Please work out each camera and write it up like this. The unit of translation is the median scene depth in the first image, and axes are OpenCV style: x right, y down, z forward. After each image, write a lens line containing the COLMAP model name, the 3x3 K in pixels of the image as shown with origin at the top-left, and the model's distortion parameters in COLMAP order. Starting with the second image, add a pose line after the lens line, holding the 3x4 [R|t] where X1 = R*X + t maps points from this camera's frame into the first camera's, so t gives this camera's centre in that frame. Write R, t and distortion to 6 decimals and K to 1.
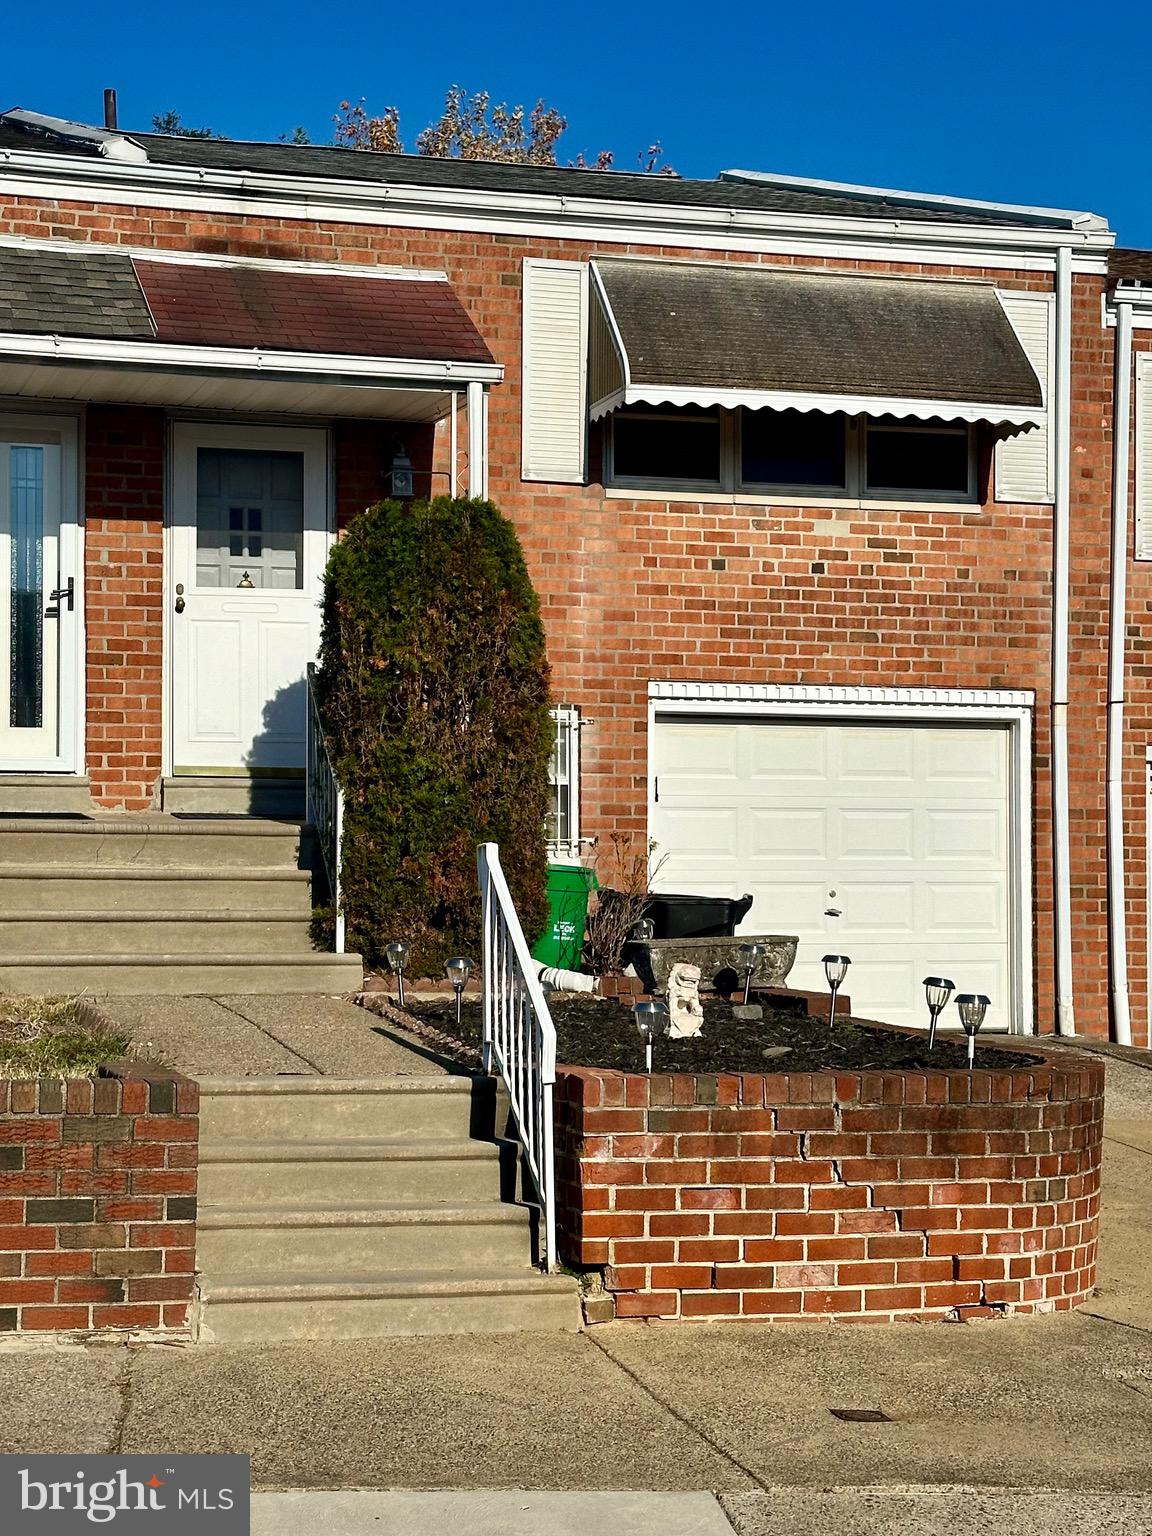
lens RADIAL K [[2753.4, 0, 575.8], [0, 2753.4, 767.9], [0, 0, 1]] dist [0.147295, 0.000000]
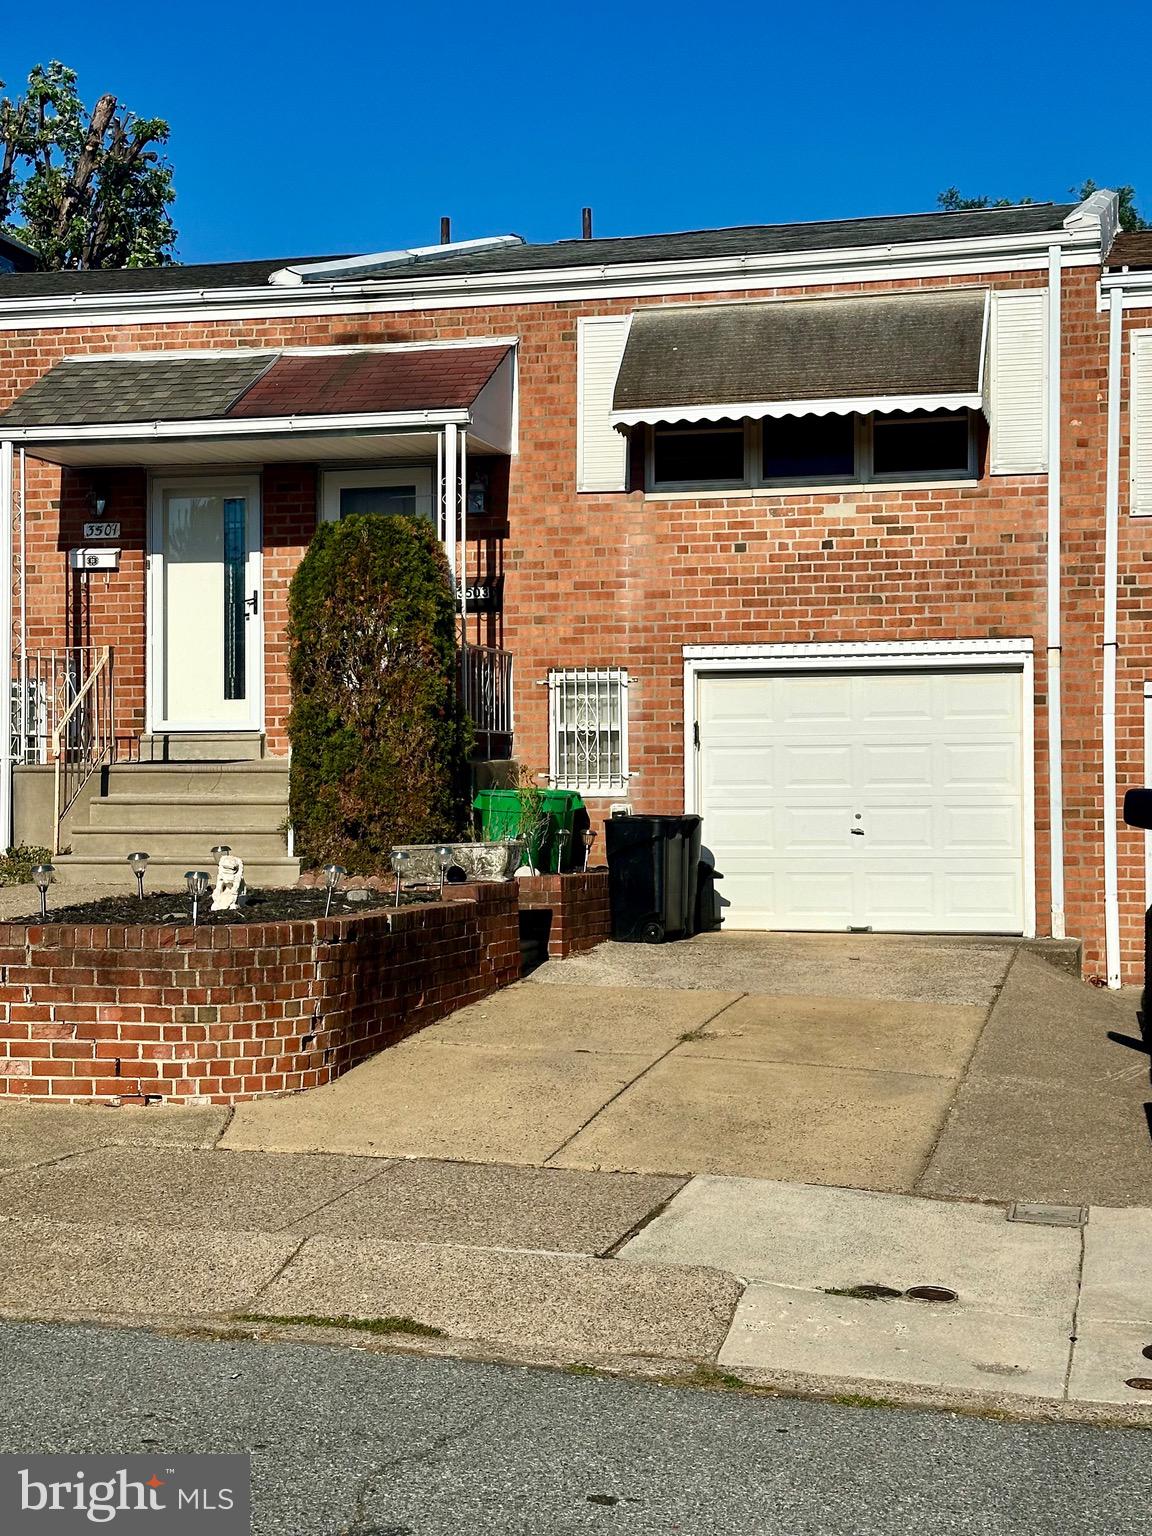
lens RADIAL K [[2342.9, 0, 575.8], [0, 2342.9, 769.6], [0, 0, 1]] dist [0.150061, 0.000000]
pose [[0.854322, -0.018530, -0.519413, 0.536462], [0.024134, 0.999701, 0.004030, 0.019122], [0.519183, -0.015979, 0.854514, 0.069024]]
